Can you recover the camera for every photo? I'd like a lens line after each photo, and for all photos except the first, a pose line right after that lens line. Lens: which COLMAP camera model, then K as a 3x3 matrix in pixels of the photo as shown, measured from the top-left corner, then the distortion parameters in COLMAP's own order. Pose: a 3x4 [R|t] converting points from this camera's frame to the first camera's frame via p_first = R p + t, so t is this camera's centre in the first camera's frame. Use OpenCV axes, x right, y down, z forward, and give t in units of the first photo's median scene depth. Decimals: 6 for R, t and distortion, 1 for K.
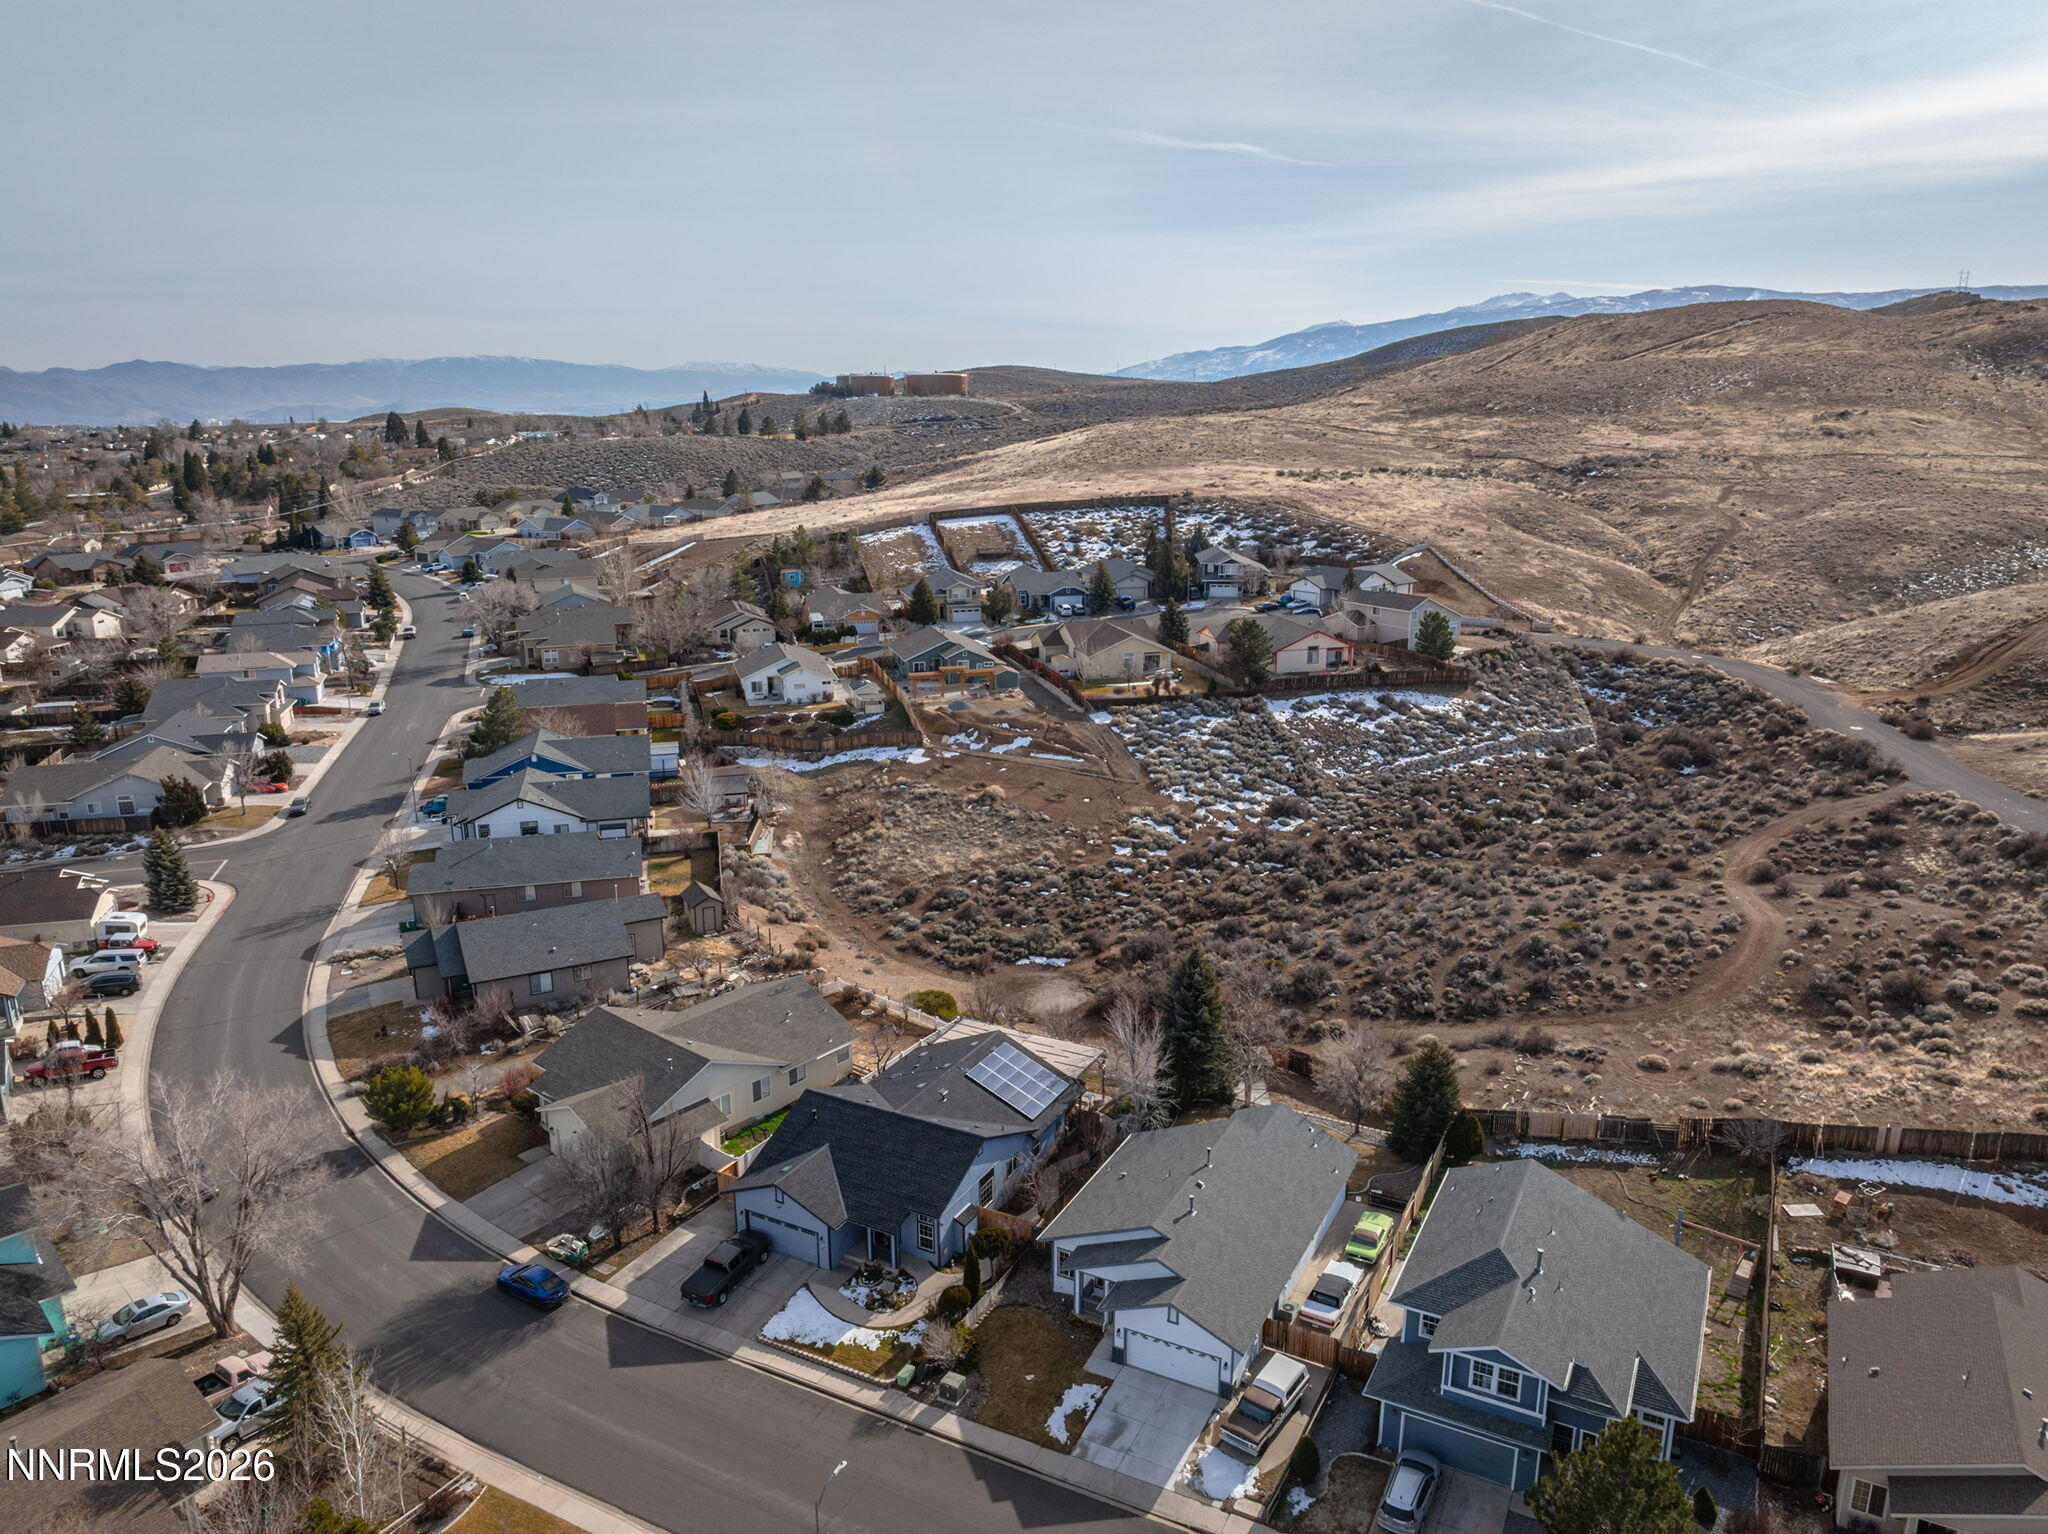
lens RADIAL K [[1446.0, 0, 1019.3], [0, 1446.0, 760.7], [0, 0, 1]] dist [-0.030639, 0.017396]
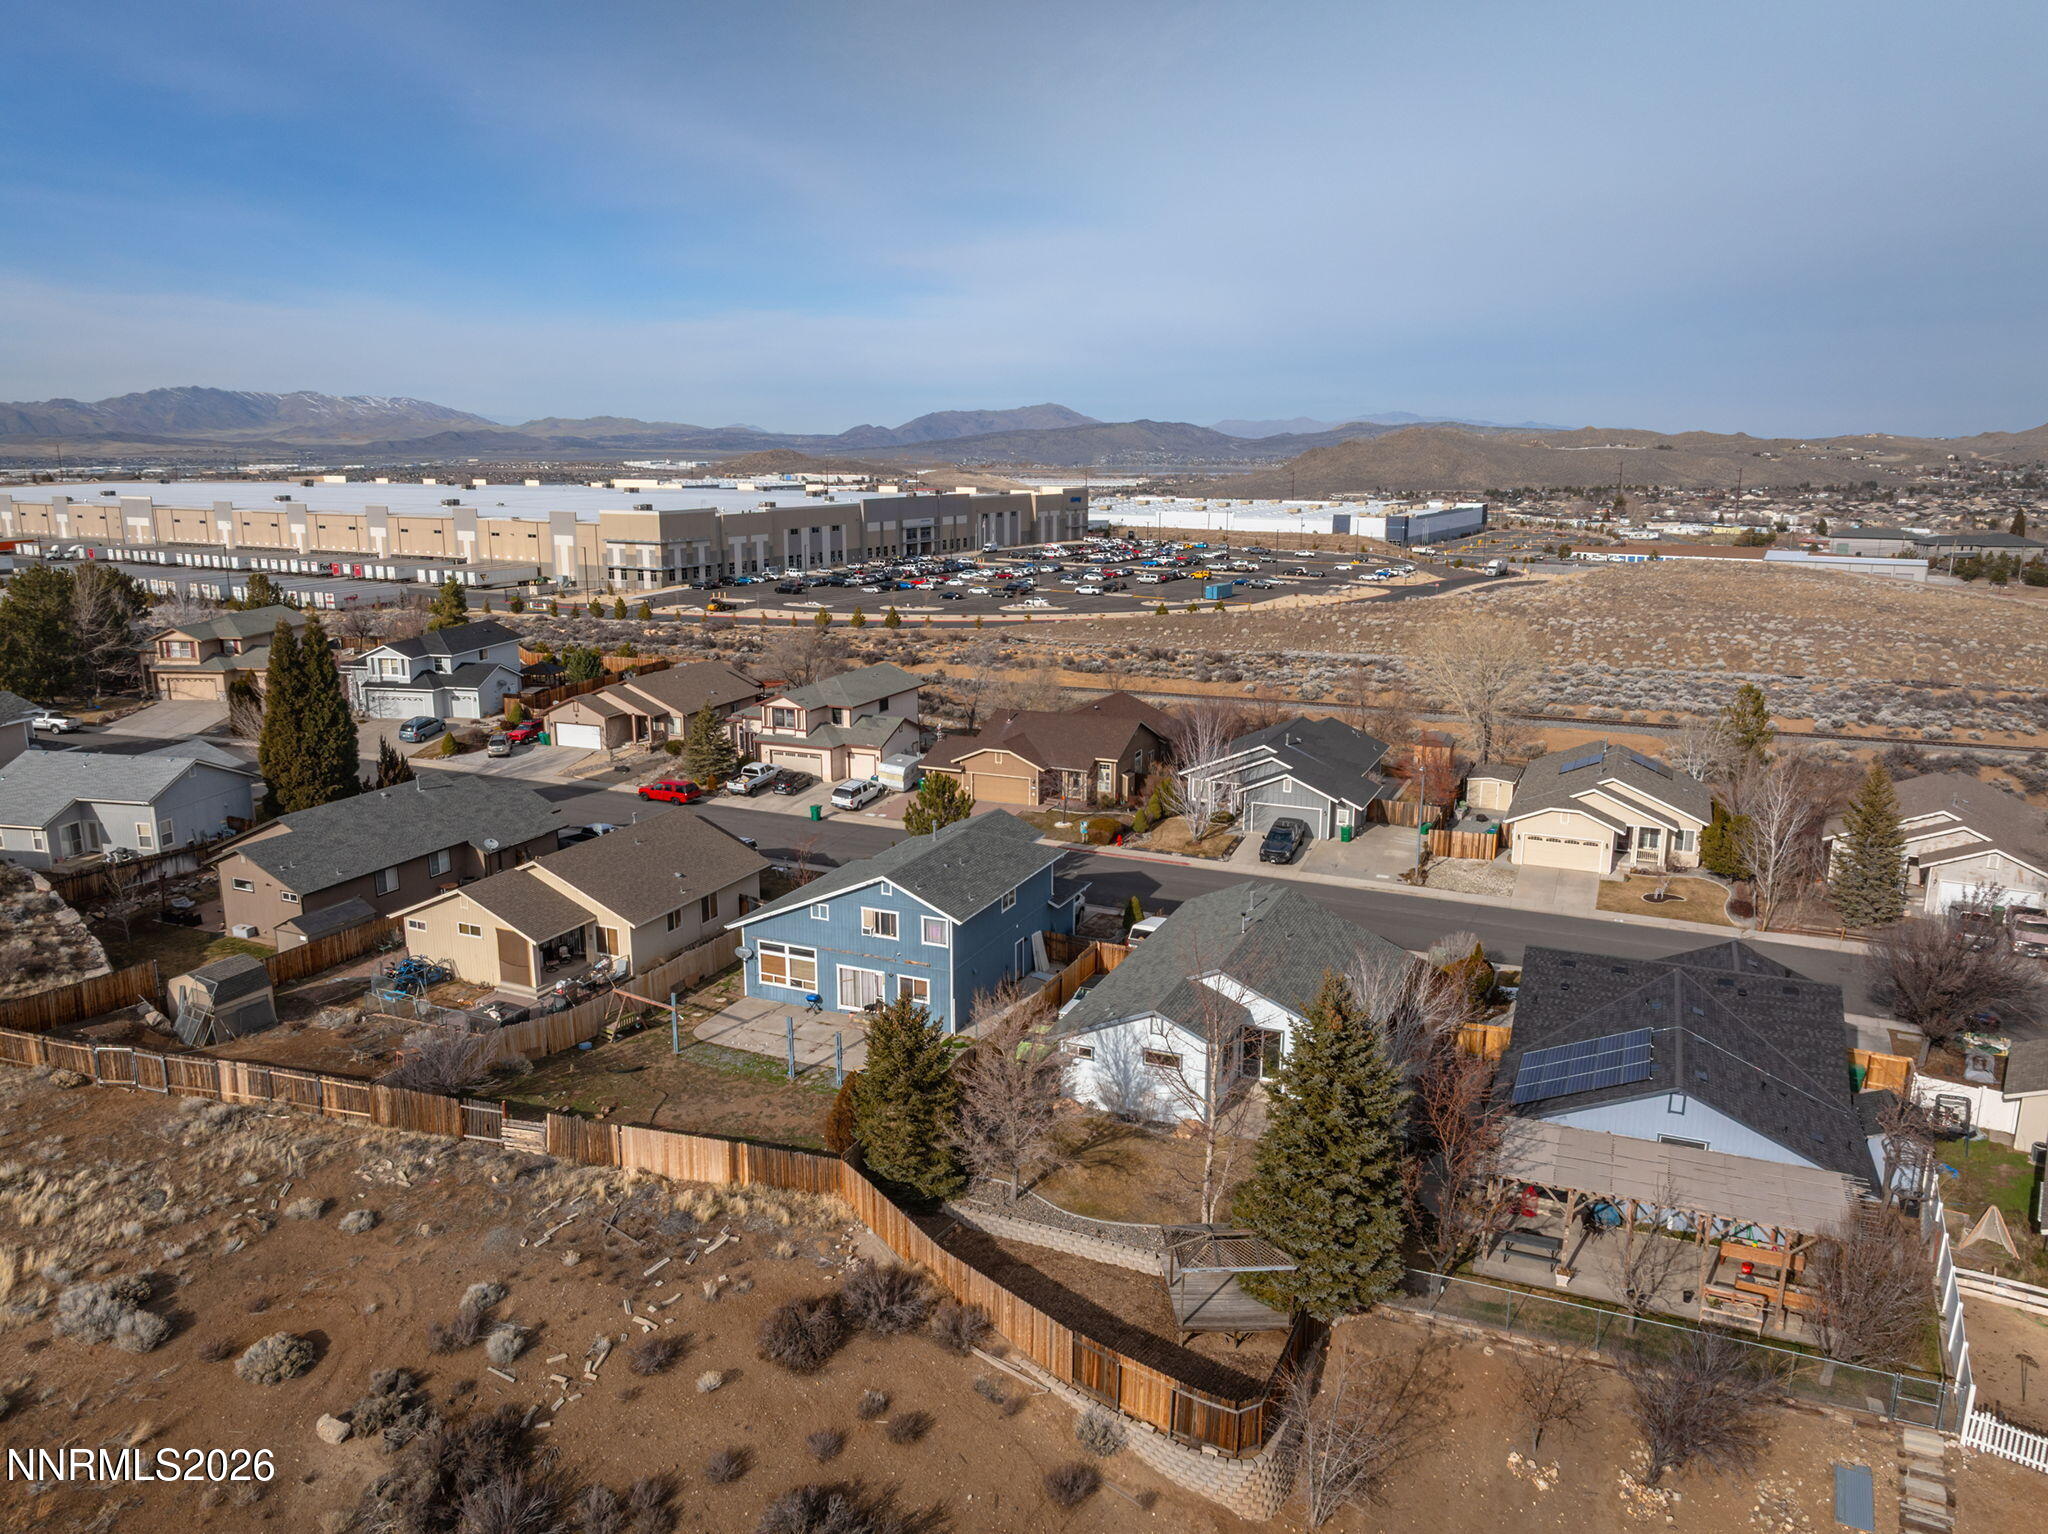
lens RADIAL K [[1446.0, 0, 1024.4], [0, 1446.0, 779.0], [0, 0, 1]] dist [-0.030639, 0.017396]
pose [[-0.997479, 0.021518, -0.067628, 0.185473], [-0.012689, 0.883494, 0.468270, -0.106308], [0.069825, 0.467948, -0.880993, 0.976163]]
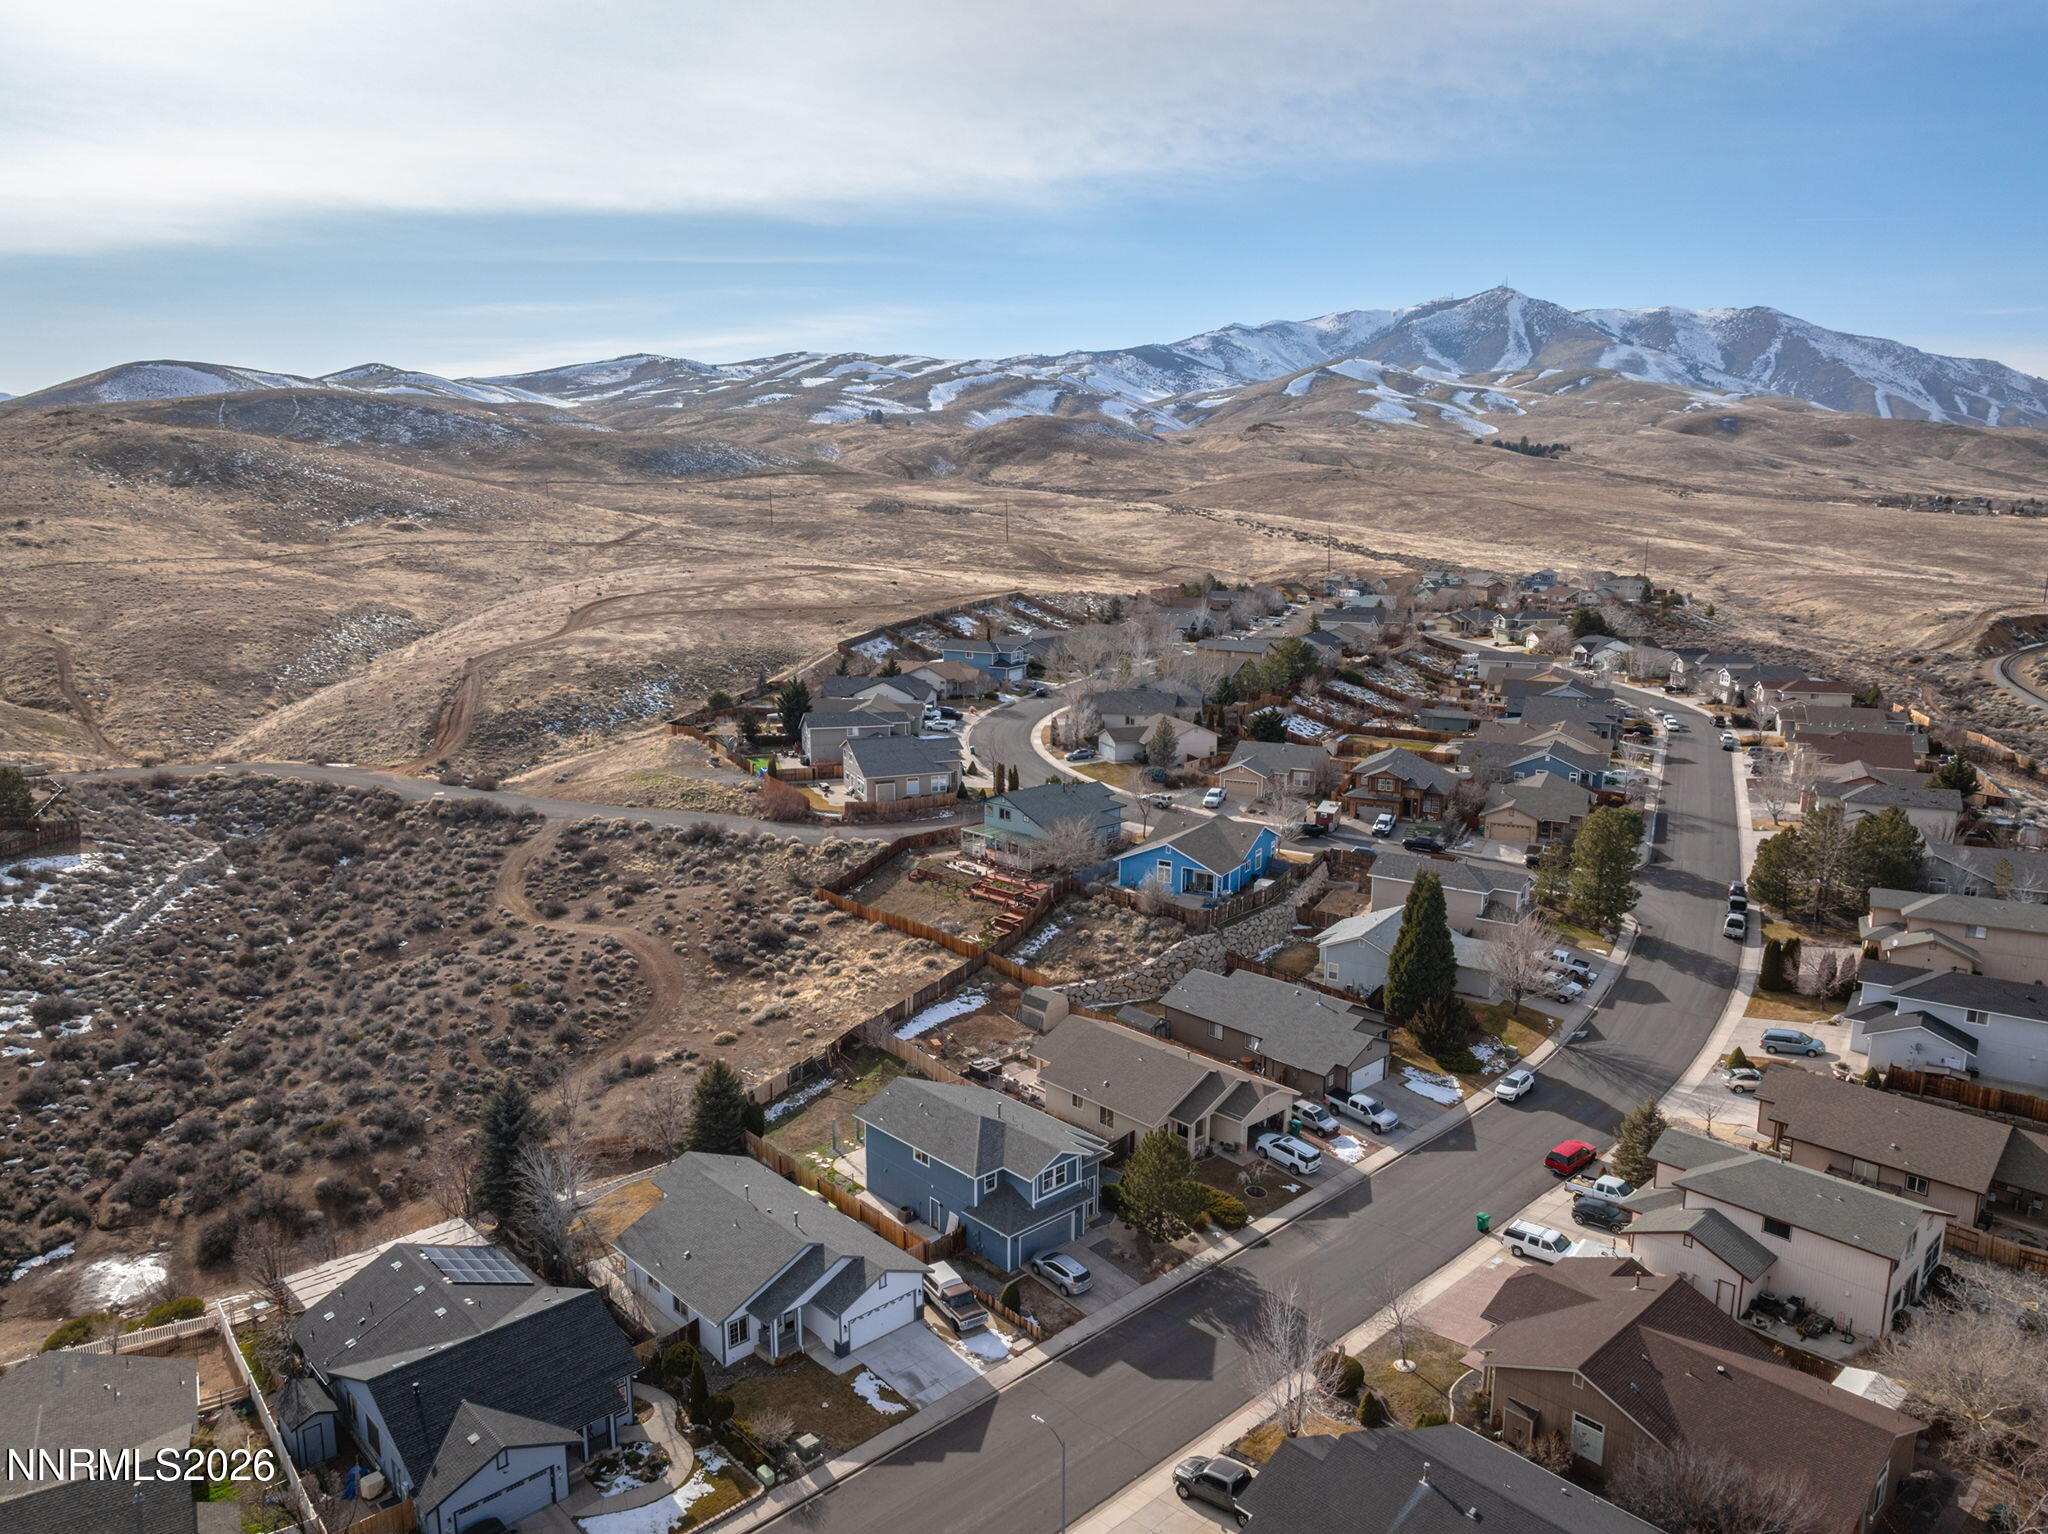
lens RADIAL K [[1446.0, 0, 1029.2], [0, 1446.0, 767.4], [0, 0, 1]] dist [-0.030639, 0.017396]
pose [[0.318909, -0.179097, 0.930710, -0.468082], [0.235933, 0.966073, 0.105059, -0.070604], [-0.917950, 0.186081, 0.350345, 0.188712]]
